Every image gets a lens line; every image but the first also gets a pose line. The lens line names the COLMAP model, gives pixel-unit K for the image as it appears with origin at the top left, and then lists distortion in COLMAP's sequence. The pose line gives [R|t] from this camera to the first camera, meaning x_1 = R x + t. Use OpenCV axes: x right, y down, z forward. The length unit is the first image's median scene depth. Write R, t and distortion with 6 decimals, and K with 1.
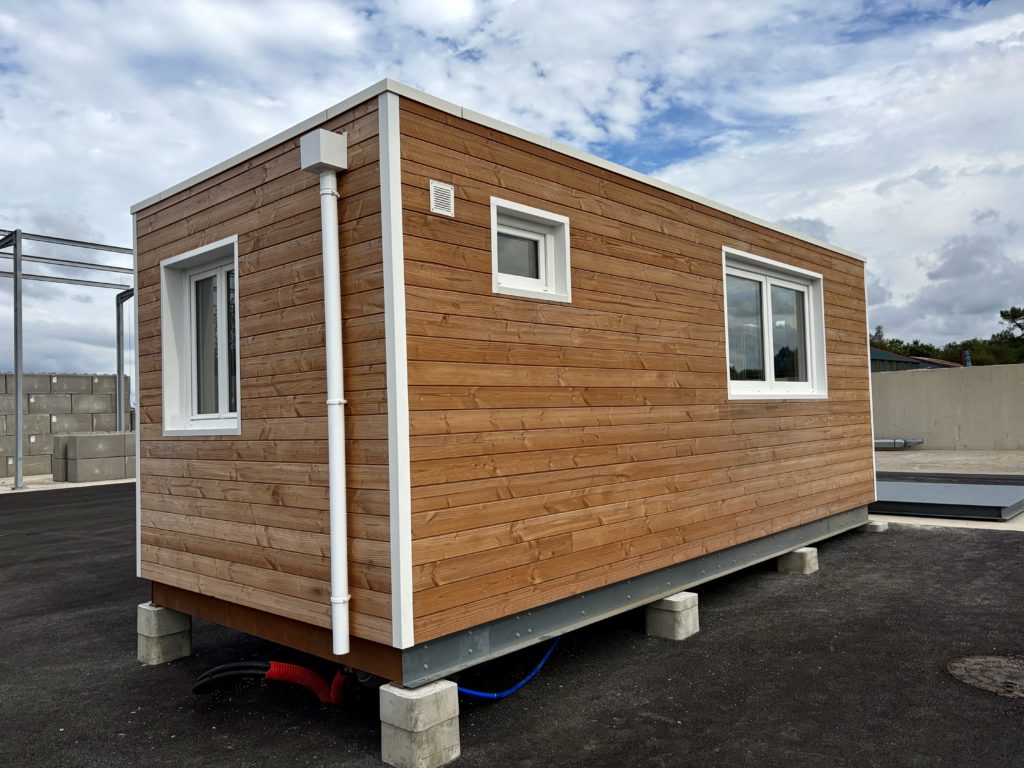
lens RADIAL K [[776.0, 0, 511.0], [0, 776.0, 384.2], [0, 0, 1]] dist [-0.002103, -0.000201]
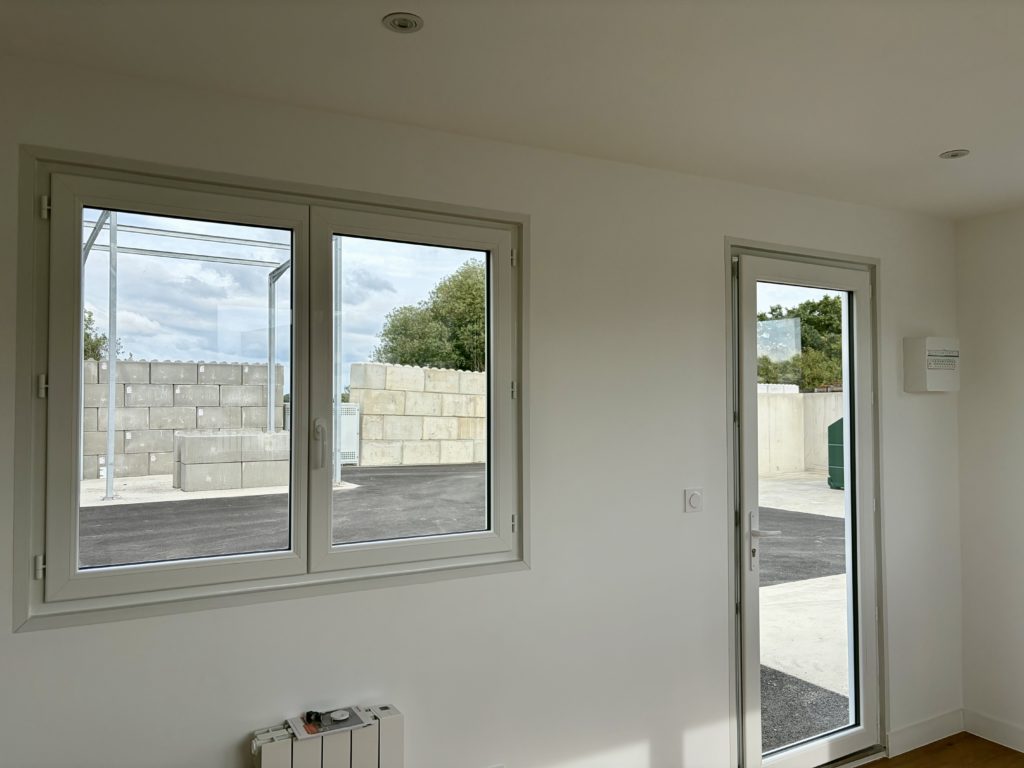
lens RADIAL K [[776.0, 0, 513.3], [0, 776.0, 385.8], [0, 0, 1]] dist [-0.002103, -0.000201]
pose [[0.949197, 0.022872, -0.313850, 0.038987], [-0.016854, 0.999619, 0.021877, -0.011822], [0.314230, -0.015476, 0.949221, 0.256368]]
